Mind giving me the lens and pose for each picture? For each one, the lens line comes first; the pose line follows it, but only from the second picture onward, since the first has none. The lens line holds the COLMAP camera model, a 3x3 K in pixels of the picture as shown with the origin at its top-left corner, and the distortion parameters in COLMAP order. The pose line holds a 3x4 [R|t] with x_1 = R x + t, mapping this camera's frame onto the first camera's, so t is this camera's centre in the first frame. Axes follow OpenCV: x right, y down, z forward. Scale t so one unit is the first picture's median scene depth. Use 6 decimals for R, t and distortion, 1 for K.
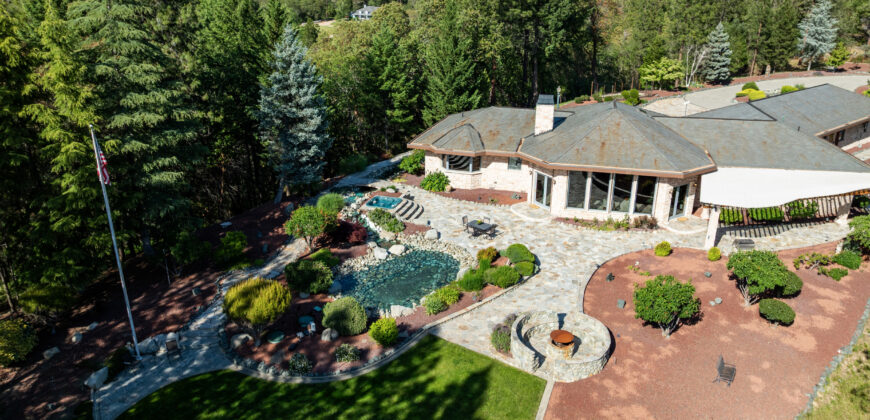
lens RADIAL K [[612.1, 0, 435.0], [0, 612.1, 211.8], [0, 0, 1]] dist [-0.034970, -0.002630]
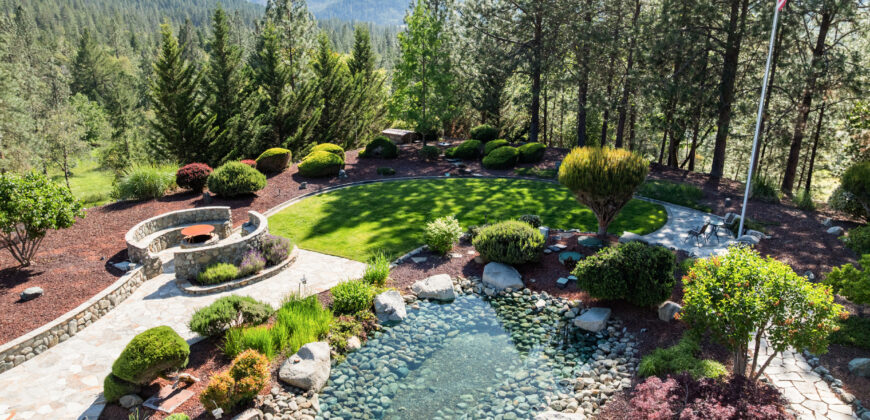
lens RADIAL K [[612.1, 0, 434.4], [0, 612.1, 212.8], [0, 0, 1]] dist [-0.034970, -0.002630]
pose [[-0.990459, 0.043412, -0.130788, 0.015205], [-0.053110, 0.755516, 0.652974, -0.206862], [0.127159, 0.653691, -0.746002, 1.065208]]
